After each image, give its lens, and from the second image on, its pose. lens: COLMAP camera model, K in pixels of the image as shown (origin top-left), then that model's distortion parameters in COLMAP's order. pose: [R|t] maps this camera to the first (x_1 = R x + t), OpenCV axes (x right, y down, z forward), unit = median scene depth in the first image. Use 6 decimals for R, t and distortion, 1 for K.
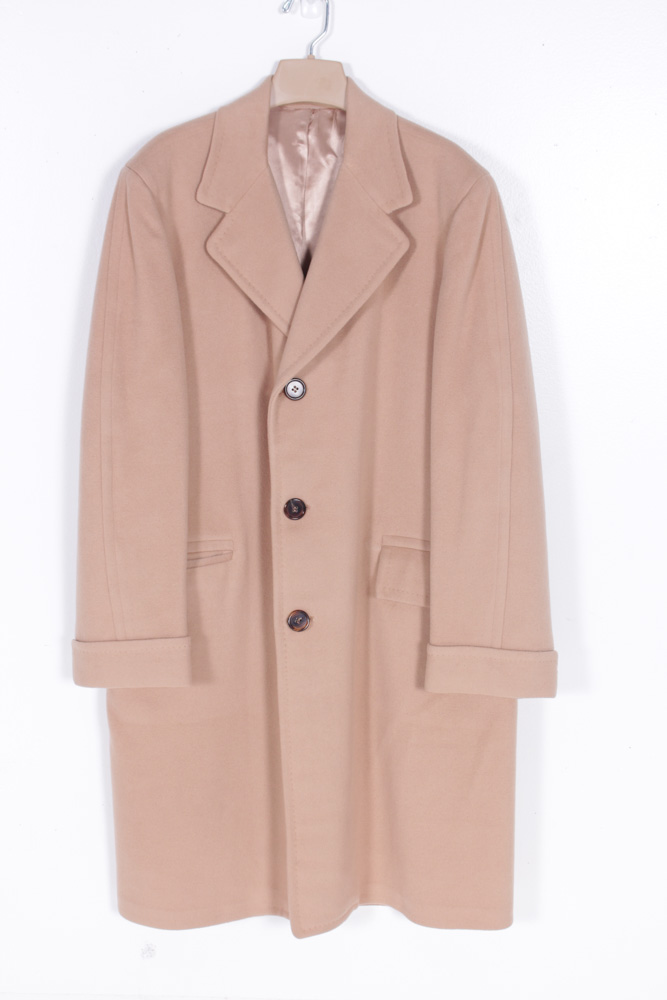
lens RADIAL K [[1480.5, 0, 332.2], [0, 1480.5, 495.6], [0, 0, 1]] dist [-0.038280, 0.000000]
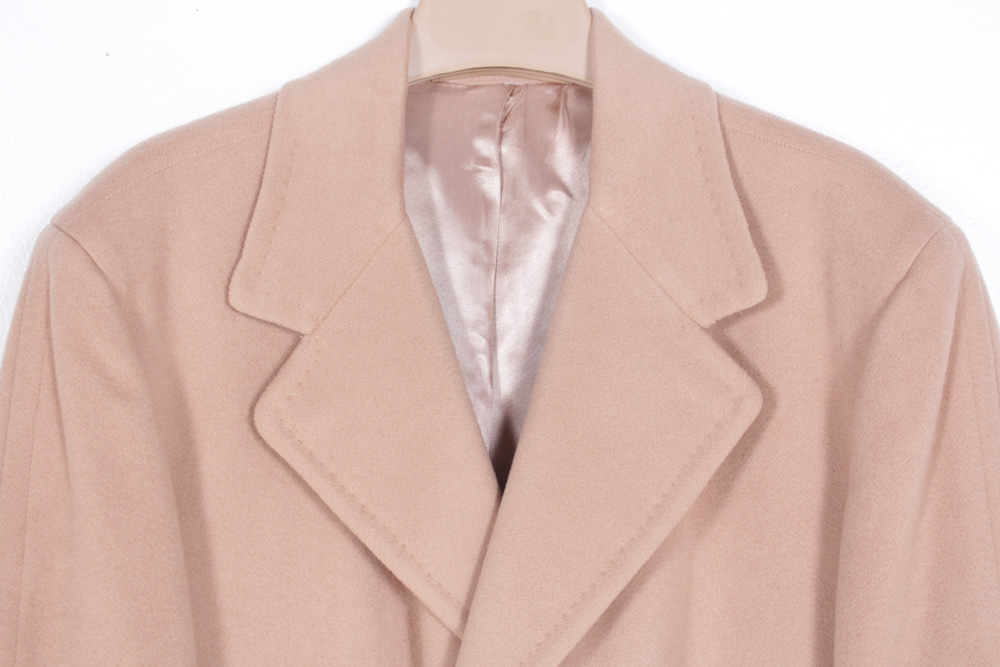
lens RADIAL K [[1794.2, 0, 494.4], [0, 1794.2, 335.2], [0, 0, 1]] dist [-0.019837, 0.000000]
pose [[0.999741, -0.022302, 0.004619, -0.021596], [0.022774, 0.981371, -0.190769, -0.095253], [-0.000278, 0.190825, 0.981624, 0.513269]]
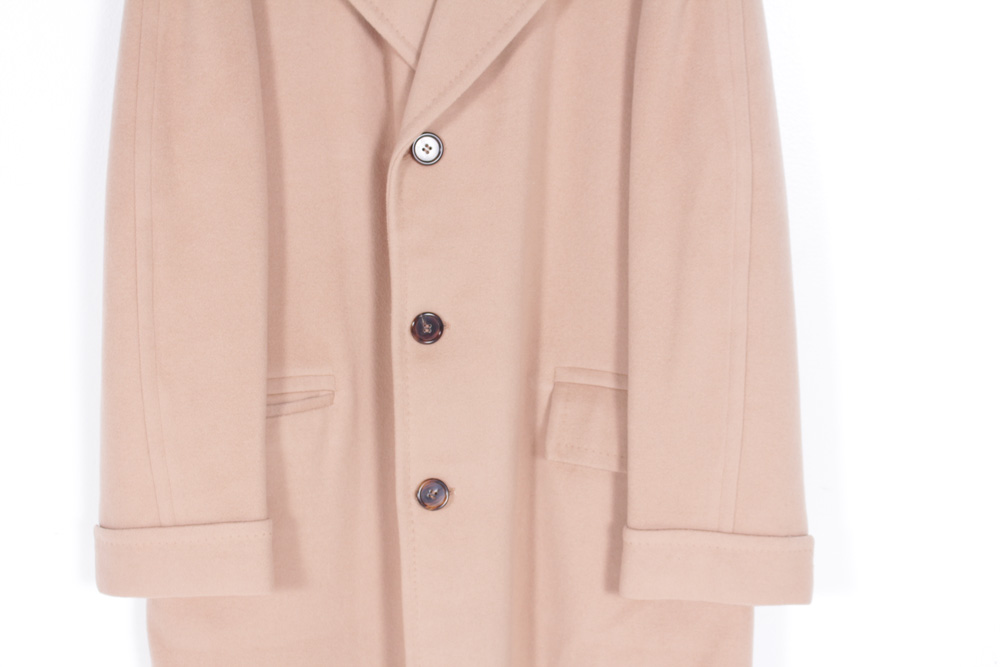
lens RADIAL K [[1760.8, 0, 494.1], [0, 1760.8, 330.8], [0, 0, 1]] dist [-0.011685, 0.000000]
pose [[0.999340, -0.005464, 0.035903, -0.023902], [0.005705, 0.999962, -0.006622, 0.016048], [-0.035866, 0.006822, 0.999333, 0.202988]]
